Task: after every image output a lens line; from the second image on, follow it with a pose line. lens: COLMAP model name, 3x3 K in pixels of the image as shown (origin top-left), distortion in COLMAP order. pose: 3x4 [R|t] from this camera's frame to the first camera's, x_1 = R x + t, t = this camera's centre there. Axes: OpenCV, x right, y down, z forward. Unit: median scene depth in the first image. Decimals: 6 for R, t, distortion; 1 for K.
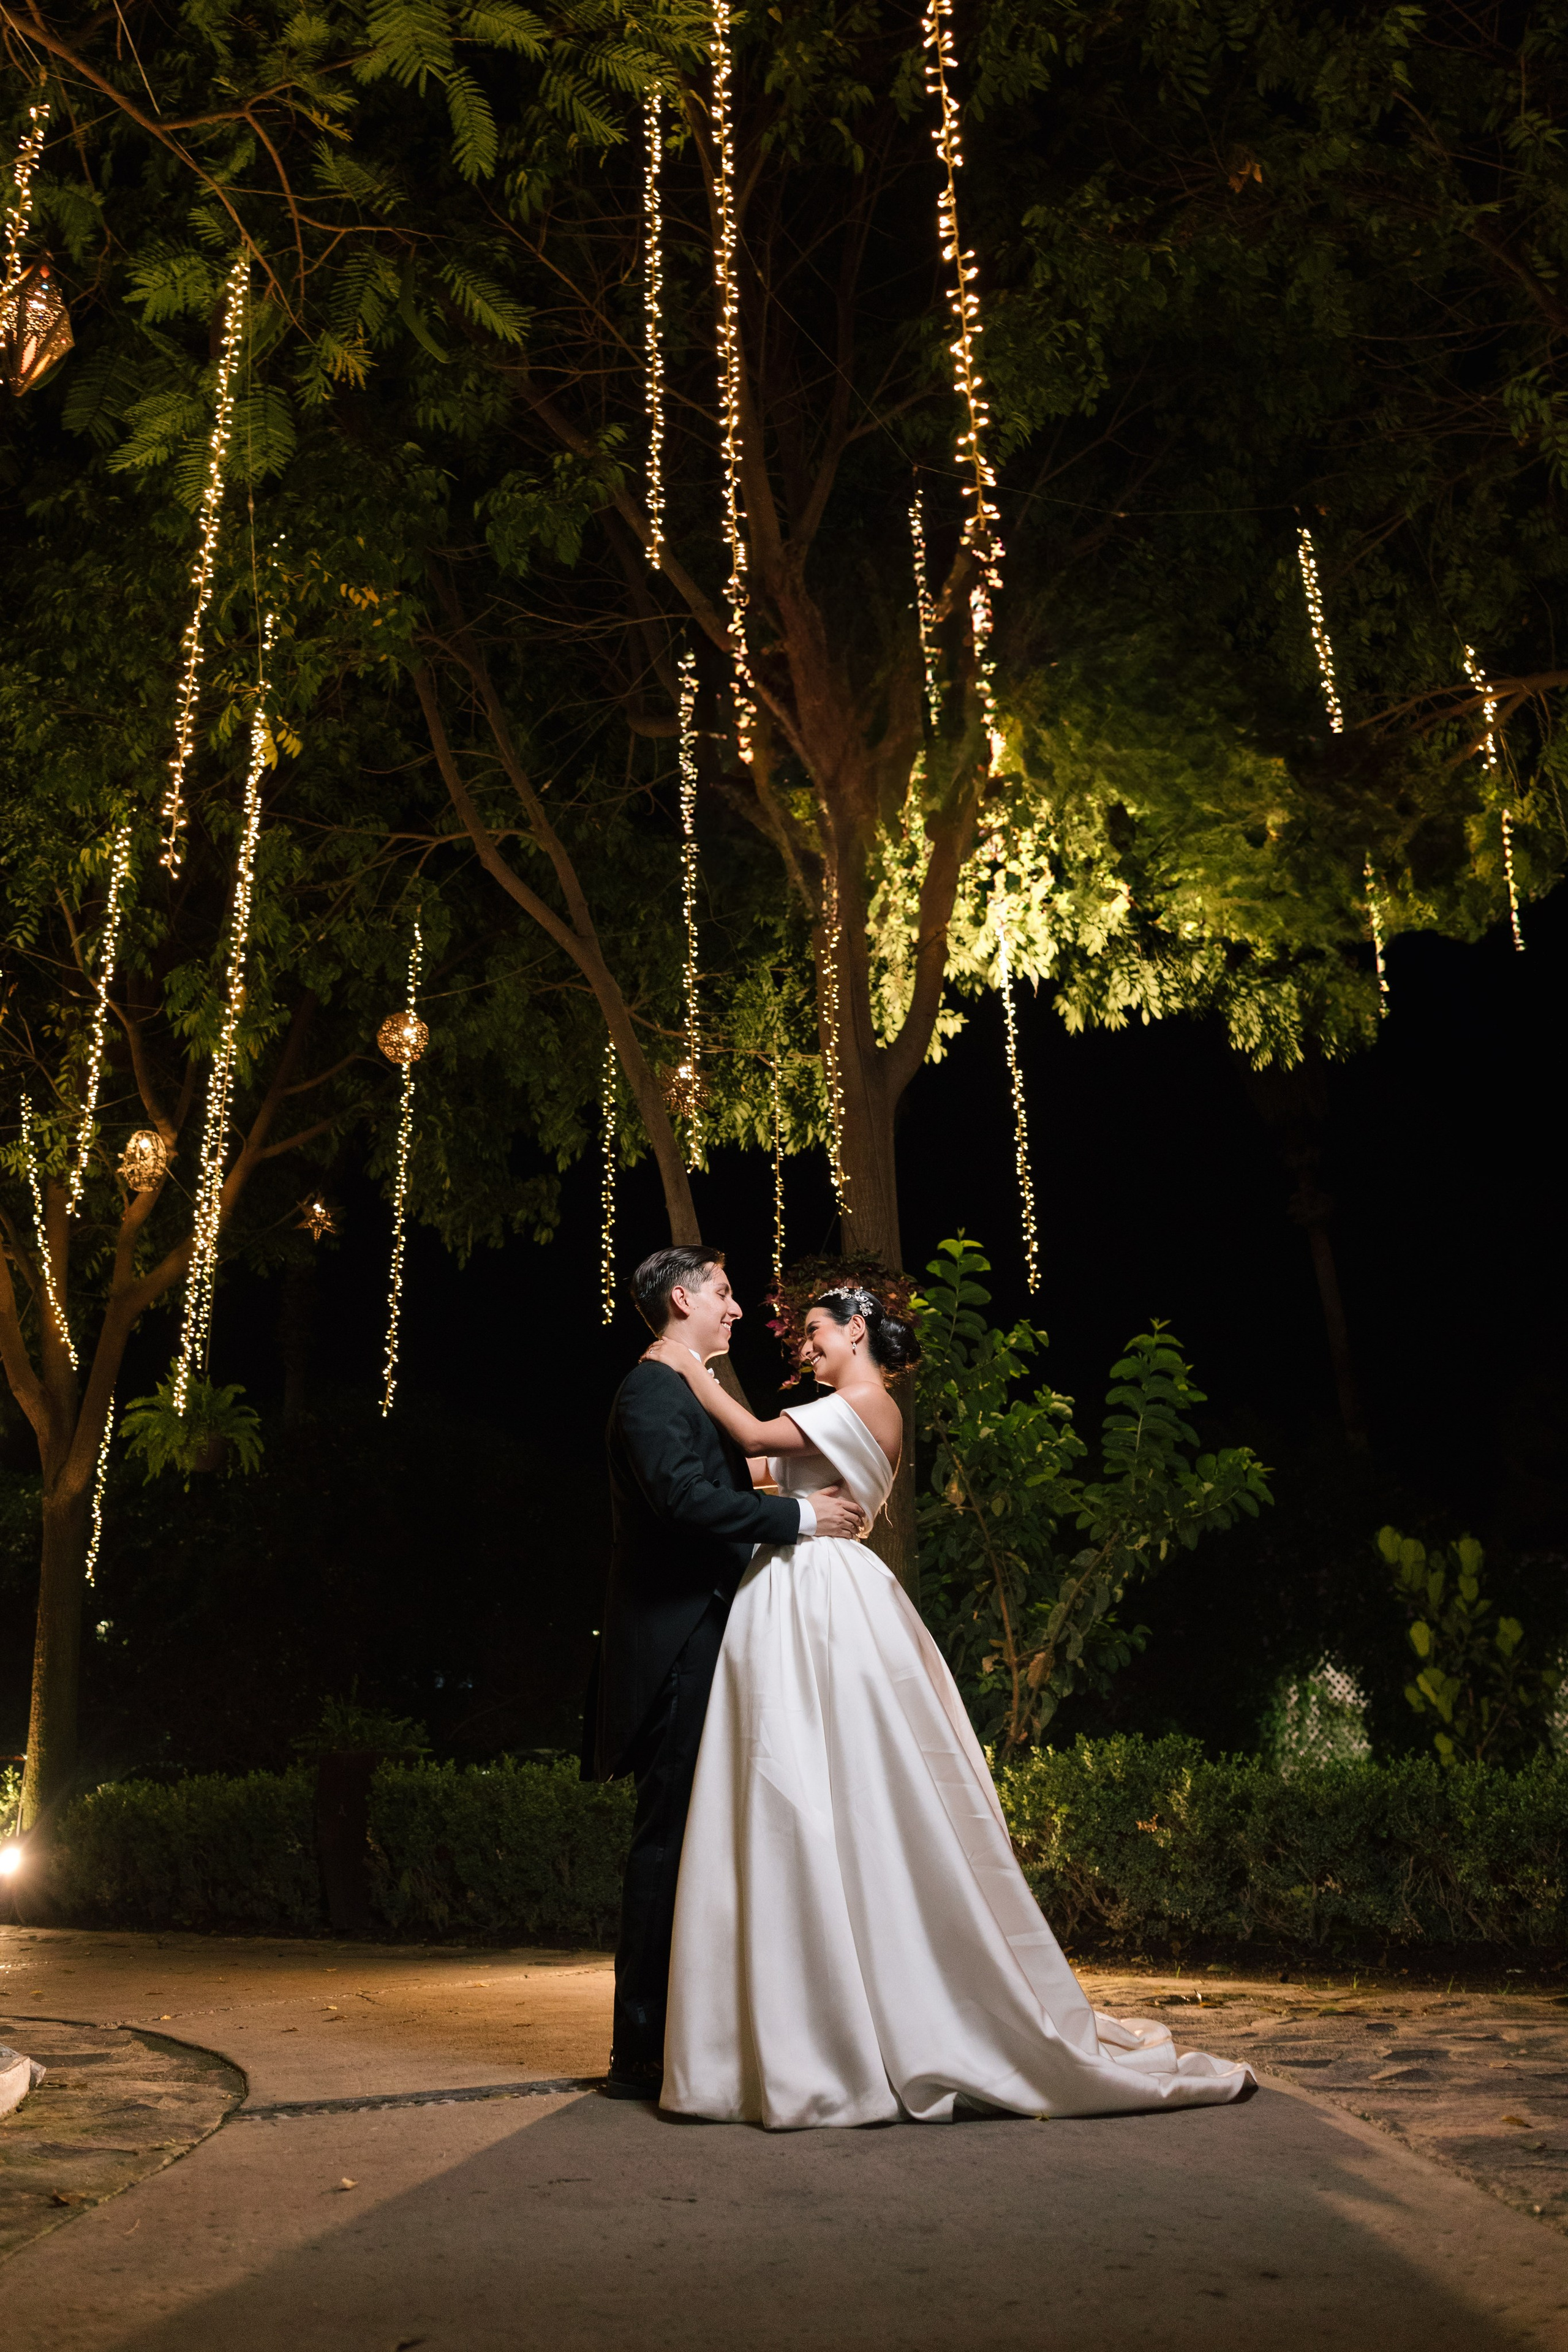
lens RADIAL K [[1631.2, 0, 693.6], [0, 1631.2, 1179.3], [0, 0, 1]] dist [0.044180, -0.004654]
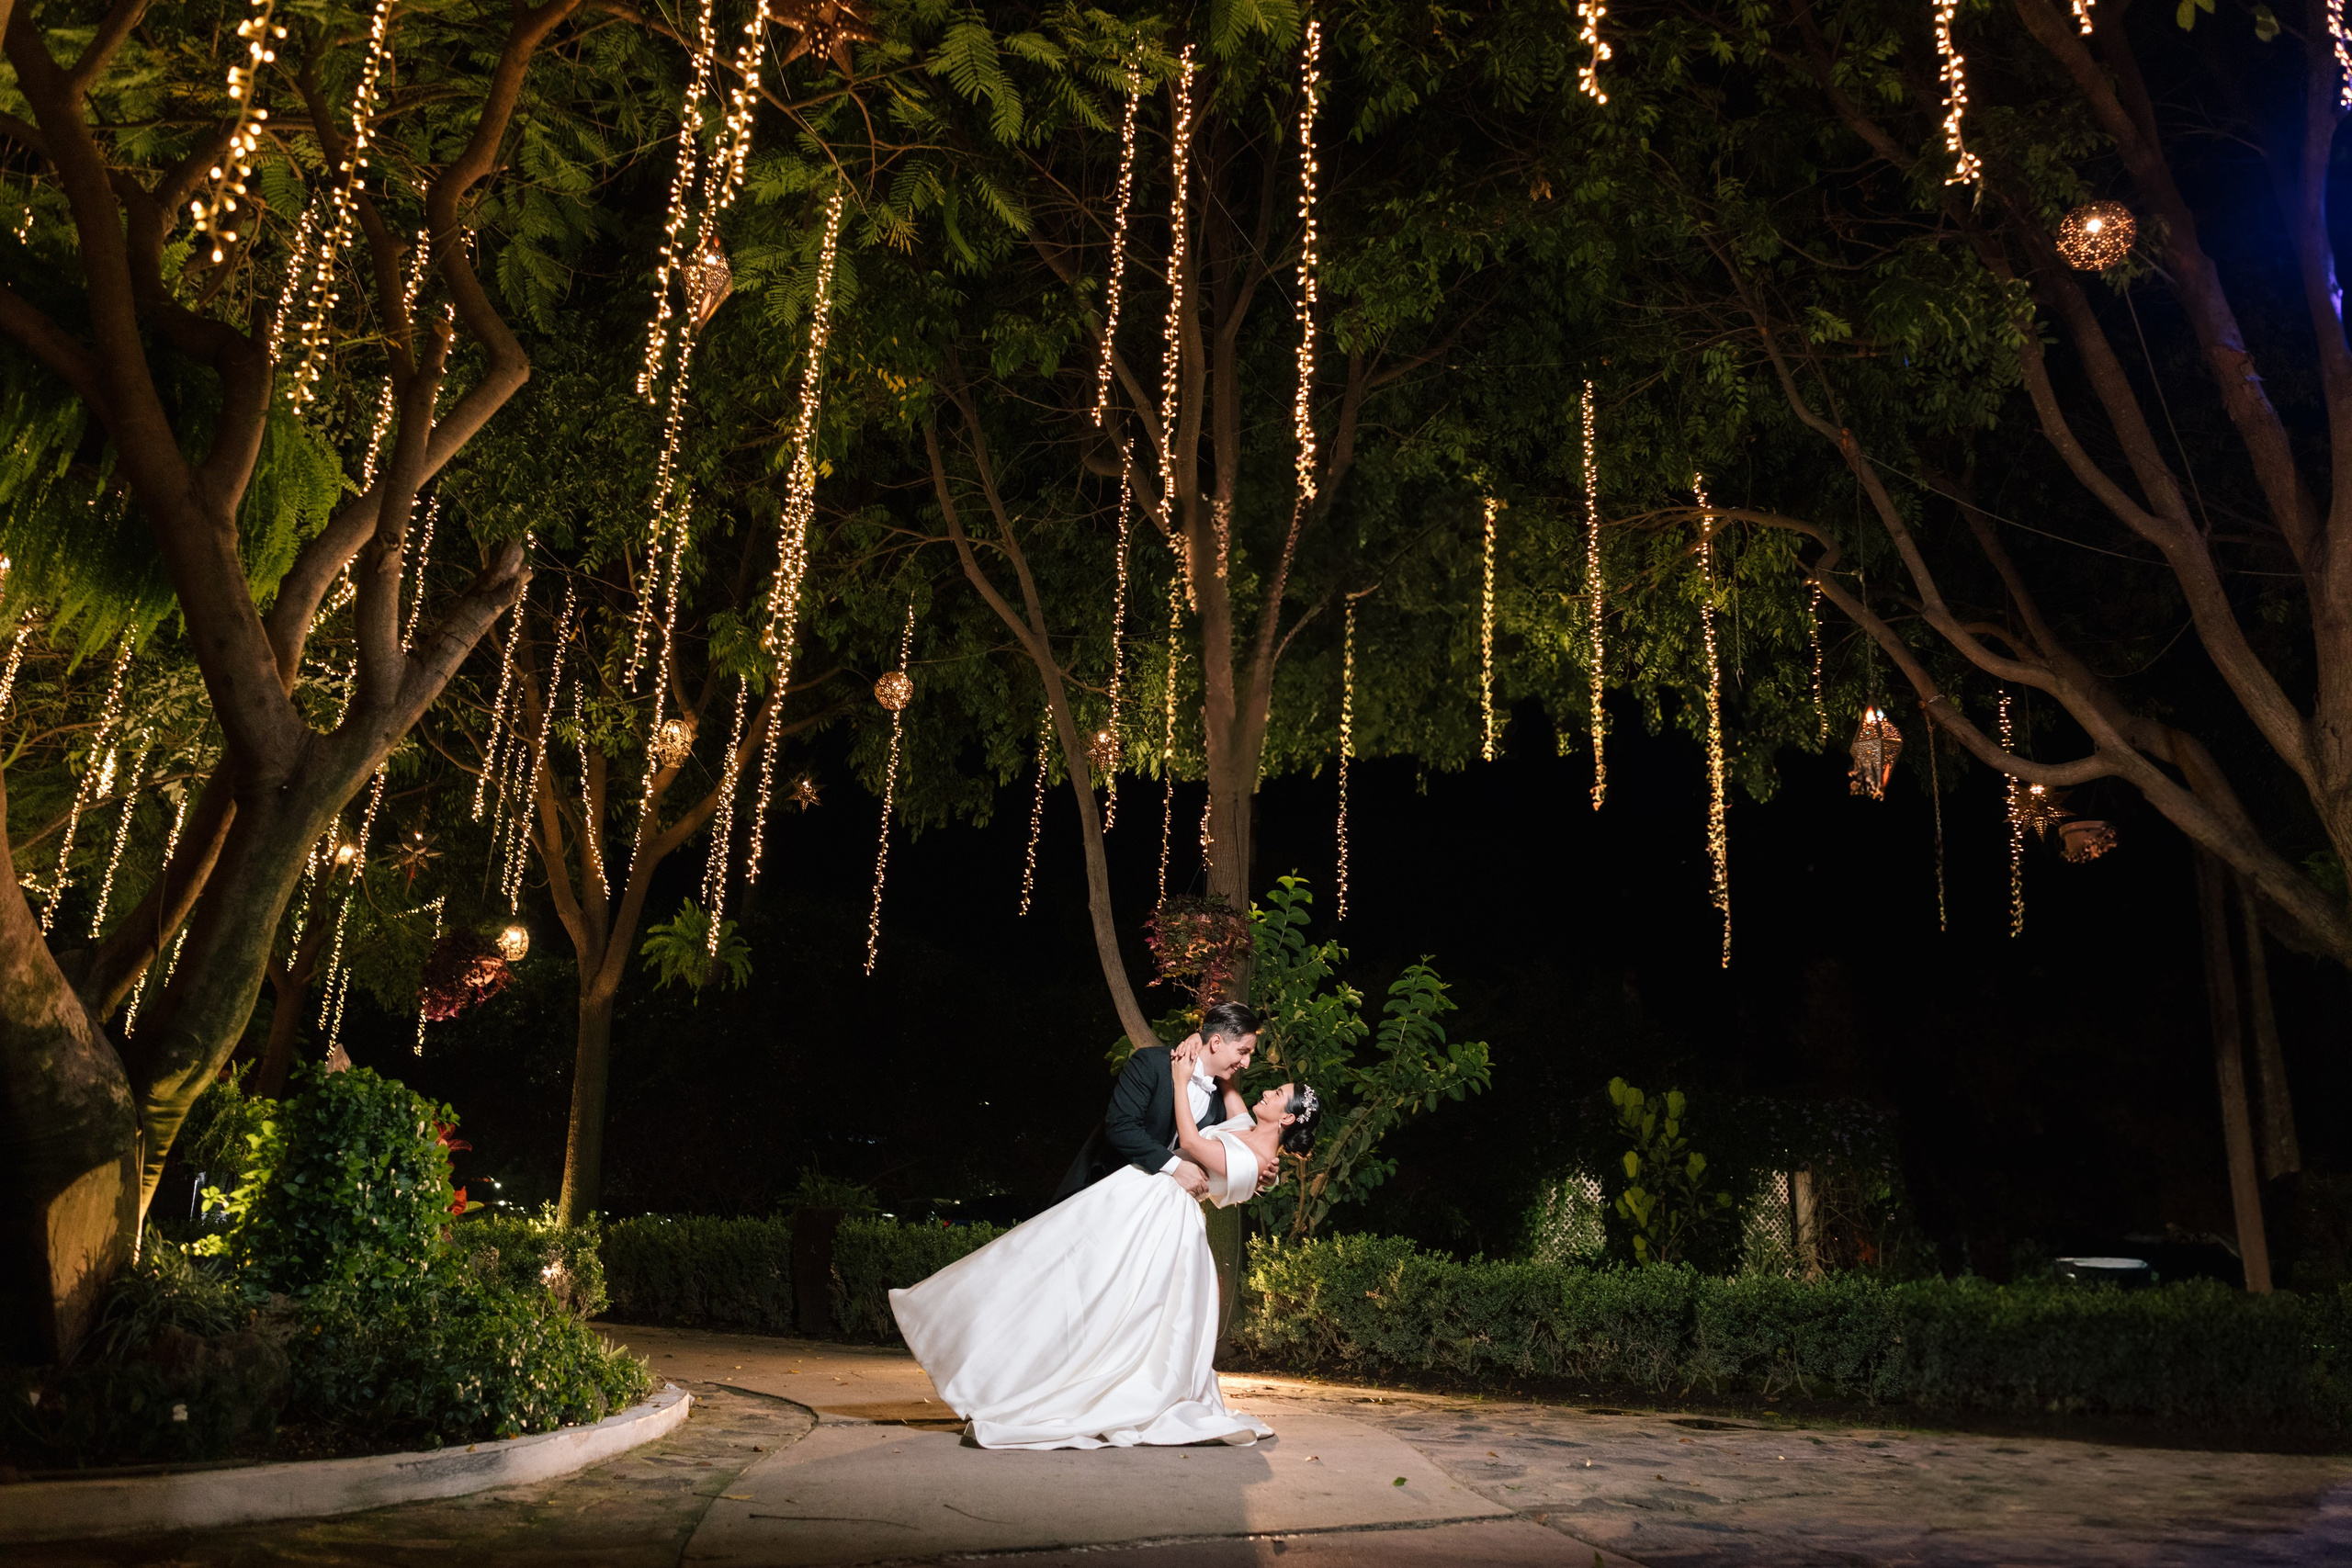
lens RADIAL K [[1631.0, 0, 1176.0], [0, 1631.0, 784.0], [0, 0, 1]] dist [0.044180, -0.004654]
pose [[0.995429, 0.076422, 0.057281, -0.020384], [-0.081215, 0.992924, 0.086639, -0.151771], [-0.050254, -0.090895, 0.994592, -0.358394]]
